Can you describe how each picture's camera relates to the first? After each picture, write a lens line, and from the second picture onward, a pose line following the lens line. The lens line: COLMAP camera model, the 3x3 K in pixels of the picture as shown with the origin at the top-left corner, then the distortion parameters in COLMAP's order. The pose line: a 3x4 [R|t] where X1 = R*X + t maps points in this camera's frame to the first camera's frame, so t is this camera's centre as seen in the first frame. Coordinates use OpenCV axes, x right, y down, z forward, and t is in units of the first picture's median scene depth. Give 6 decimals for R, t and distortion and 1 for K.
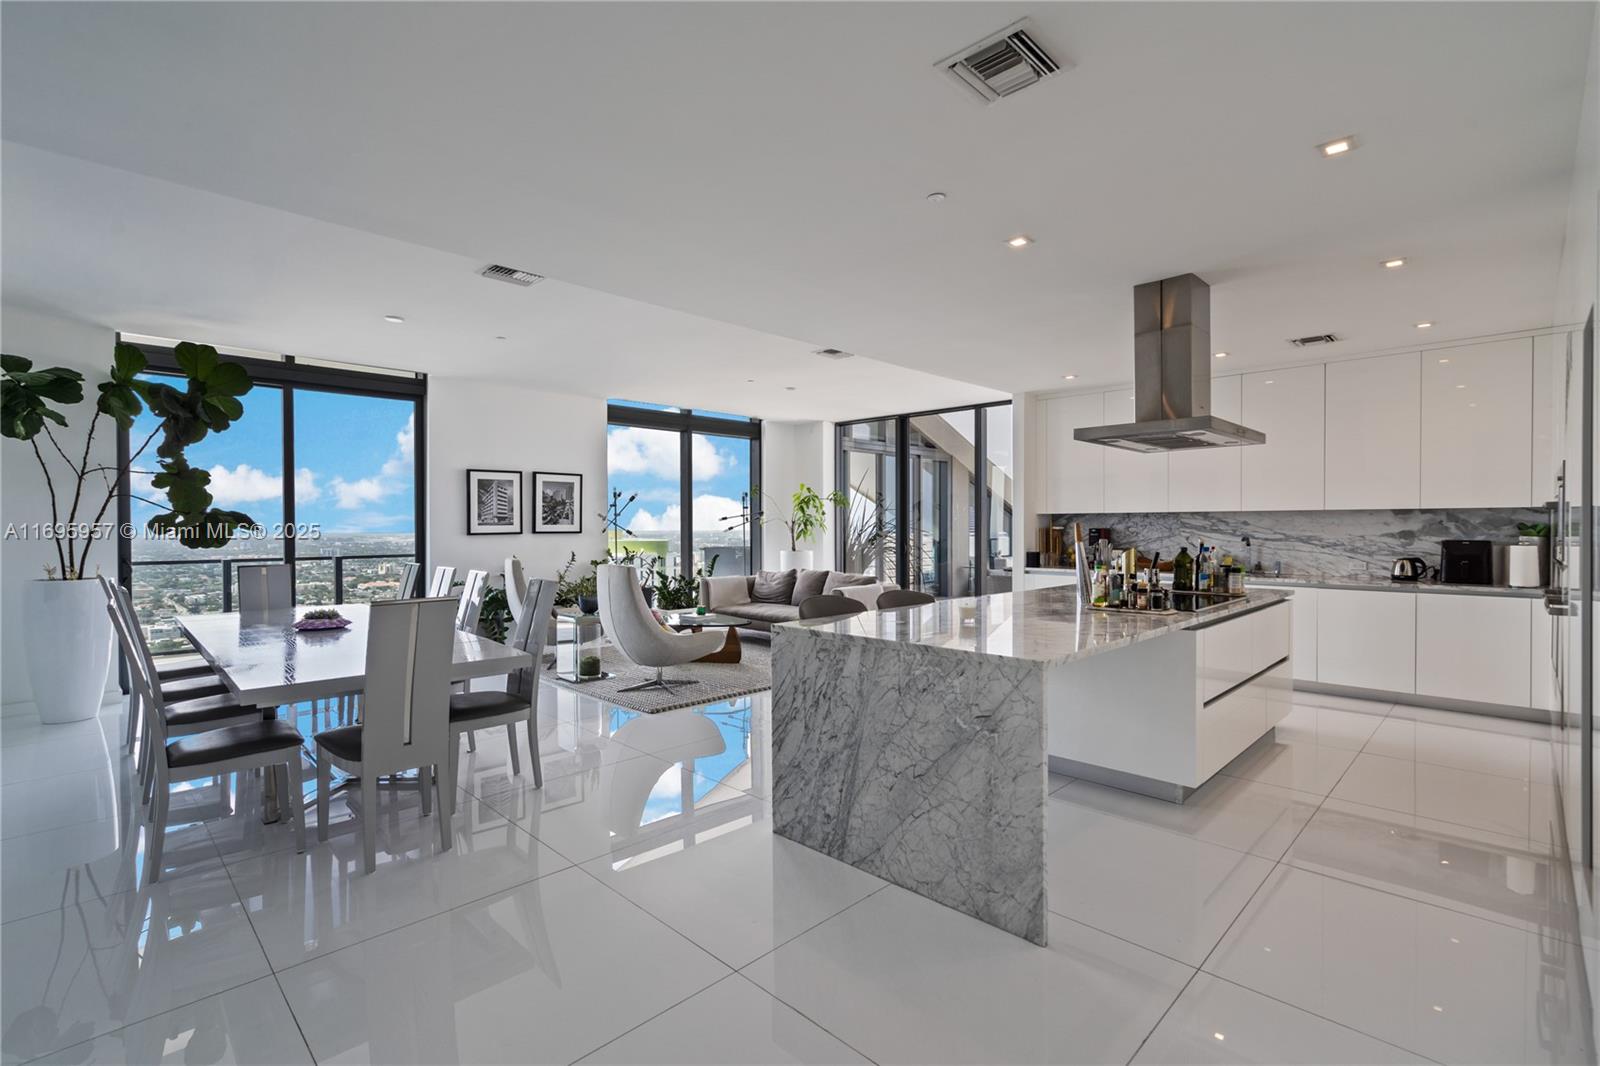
lens RADIAL K [[740.3, 0, 793.7], [0, 740.3, 533.4], [0, 0, 1]] dist [-0.004235, 0.002158]
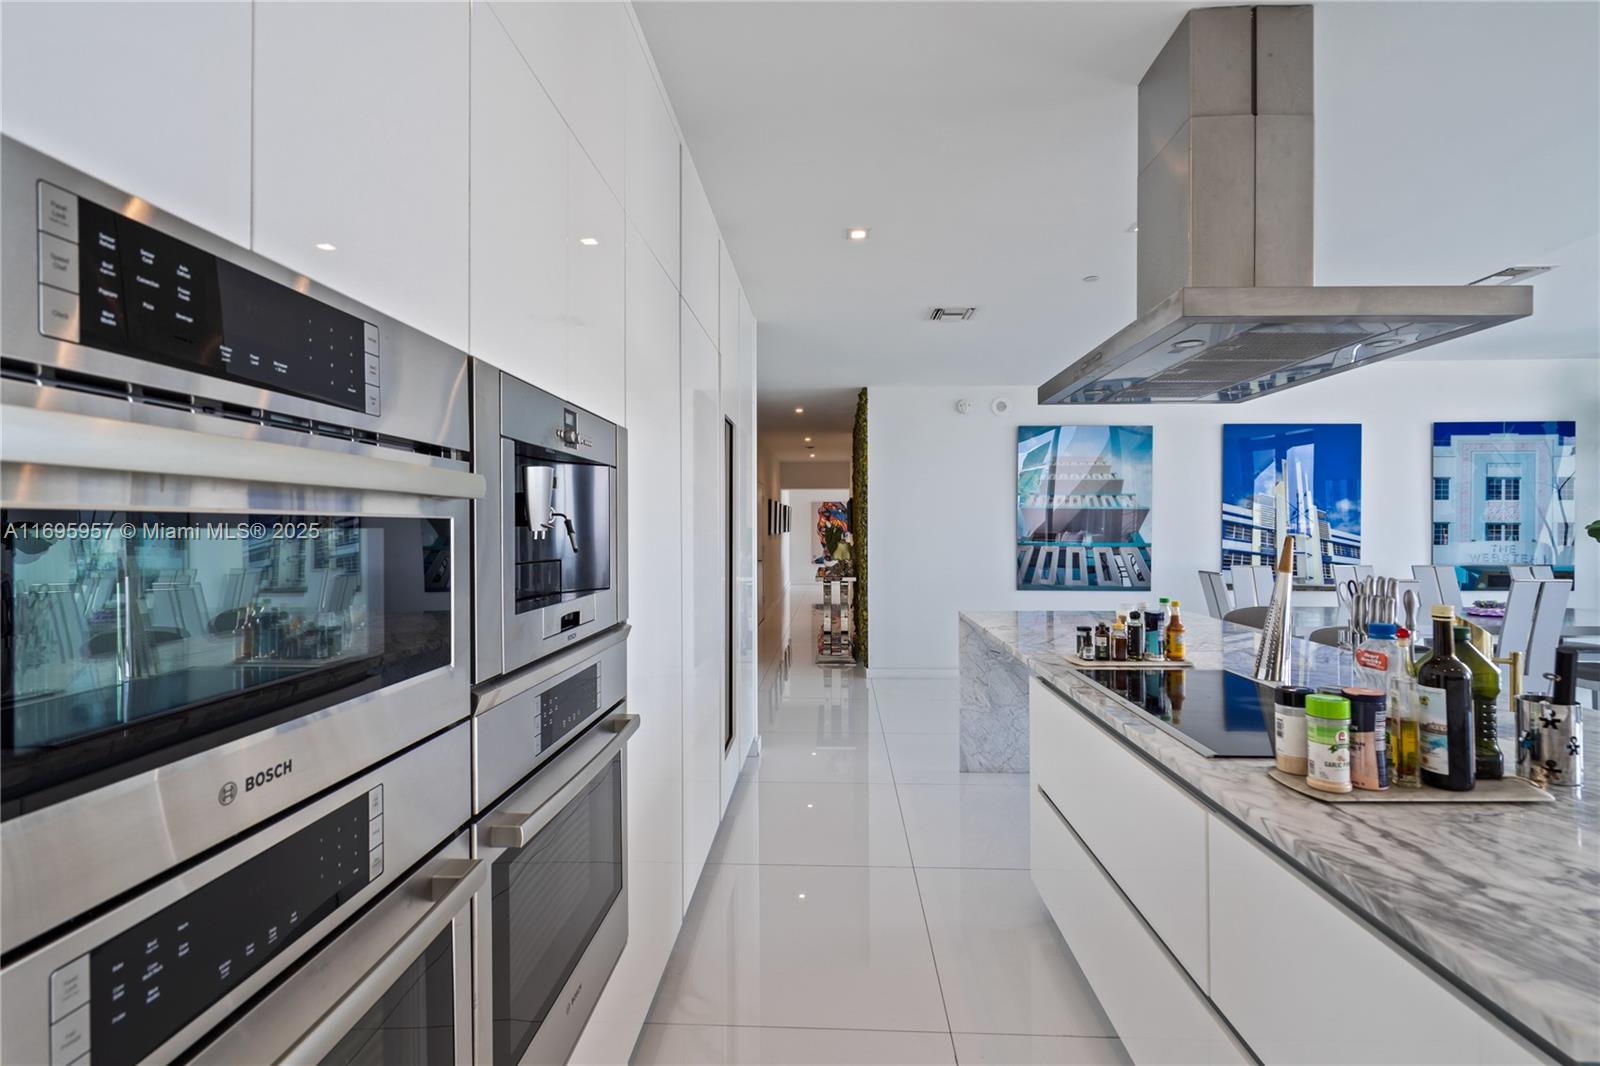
lens RADIAL K [[740.3, 0, 795.4], [0, 740.3, 524.0], [0, 0, 1]] dist [-0.004235, 0.002158]
pose [[-0.741552, 0.002893, -0.670889, 0.649566], [-0.001474, 0.999981, 0.005941, -0.017270], [0.670894, 0.005394, -0.741534, 0.729794]]
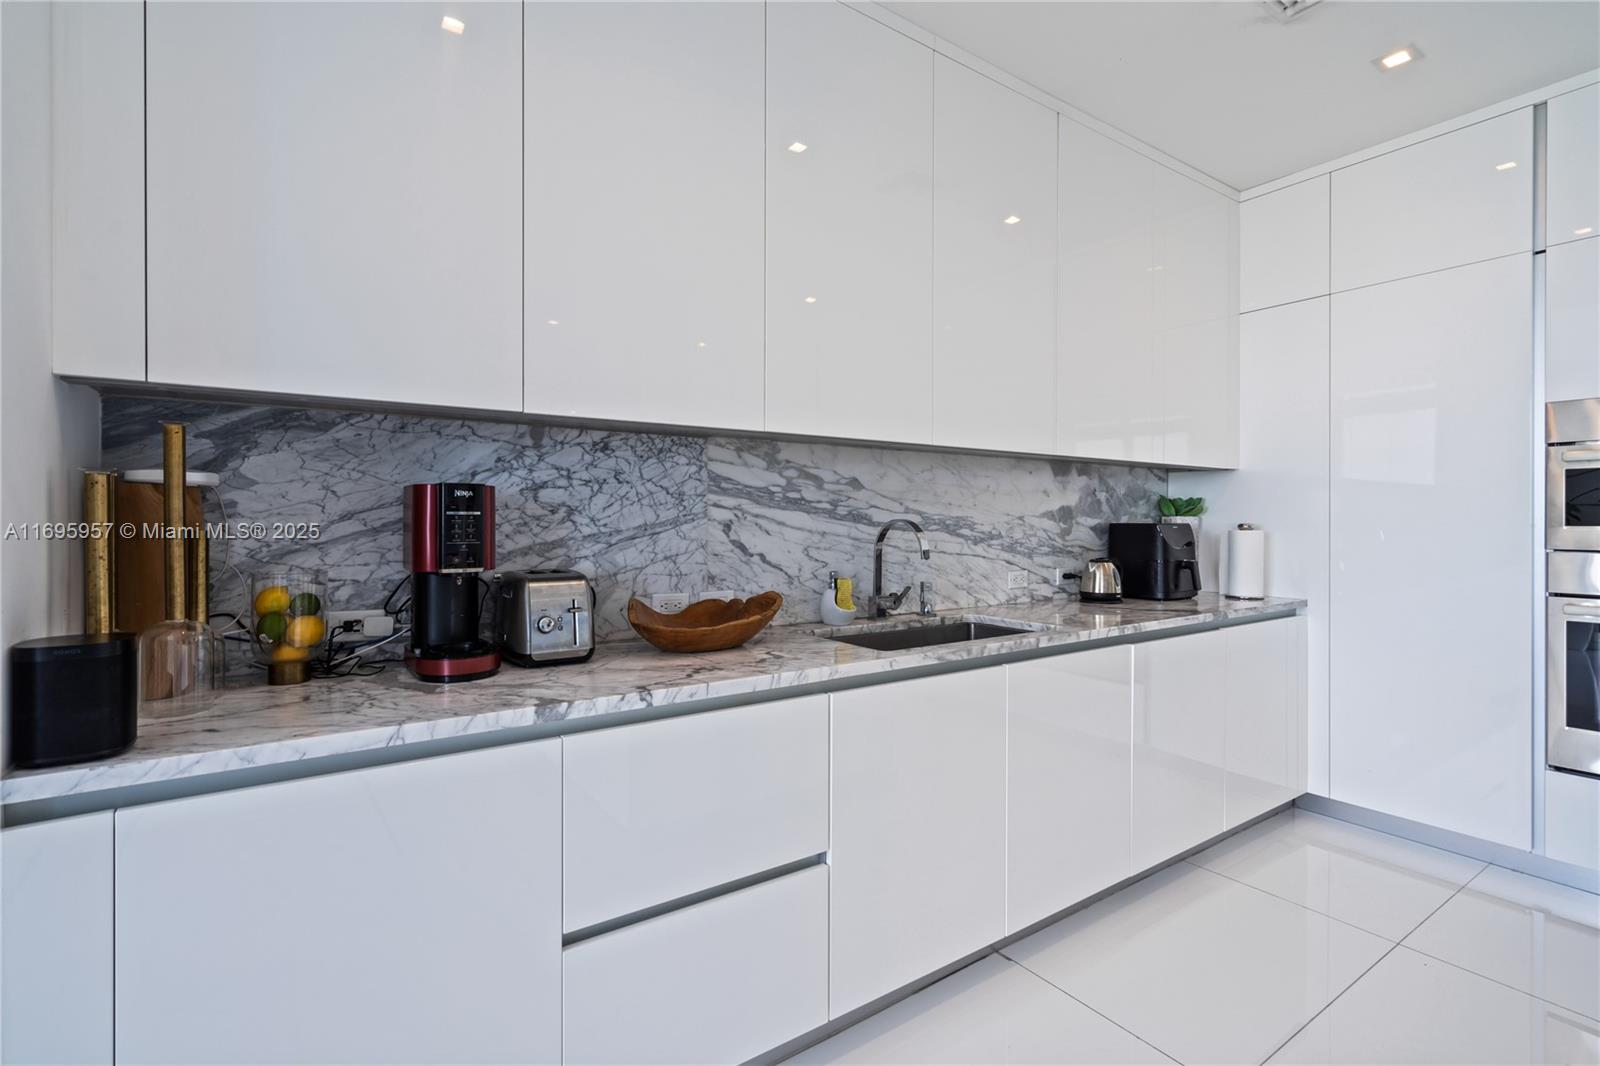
lens RADIAL K [[740.3, 0, 802.6], [0, 740.3, 521.2], [0, 0, 1]] dist [-0.004235, 0.002158]
pose [[0.182933, 0.000095, 0.983125, 0.242005], [0.007808, 0.999968, -0.001549, 0.005350], [-0.983094, 0.007959, 0.182927, 0.949140]]
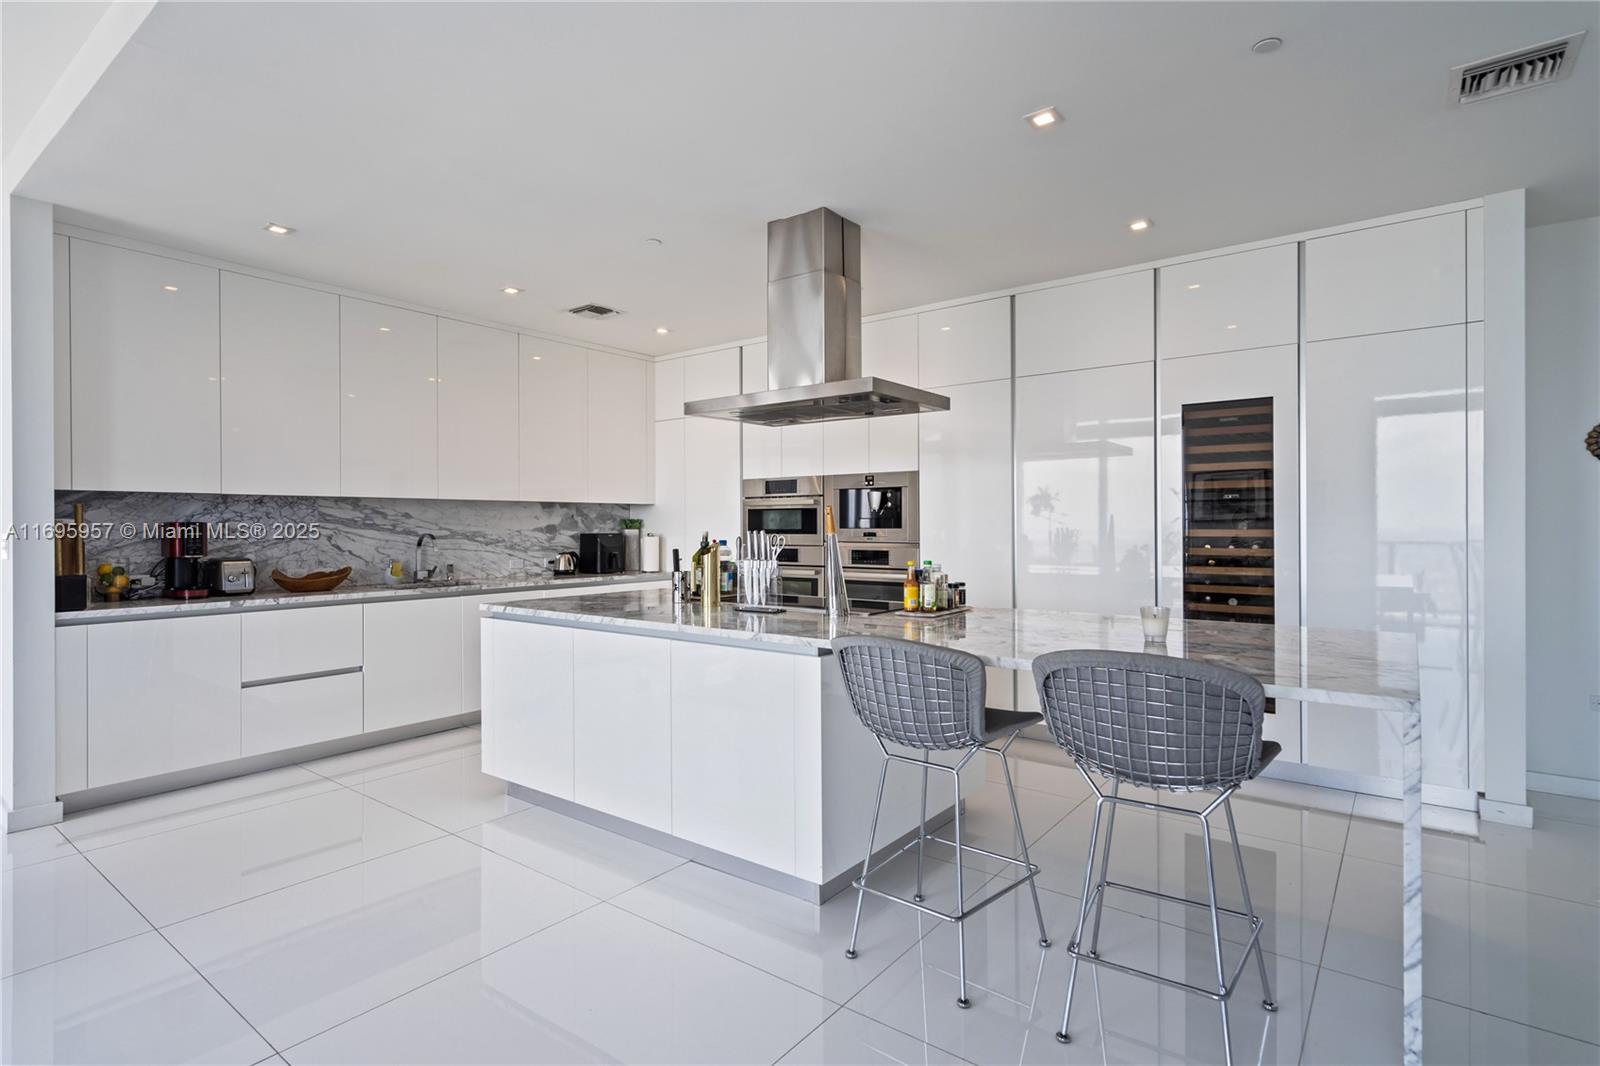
lens RADIAL K [[787.2, 0, 797.5], [0, 787.2, 528.1], [0, 0, 1]] dist [-0.005081, 0.003682]
pose [[-0.134153, -0.000233, 0.990961, -0.217882], [0.013754, 0.999903, 0.002097, 0.002530], [-0.990865, 0.013911, -0.134136, 0.712076]]
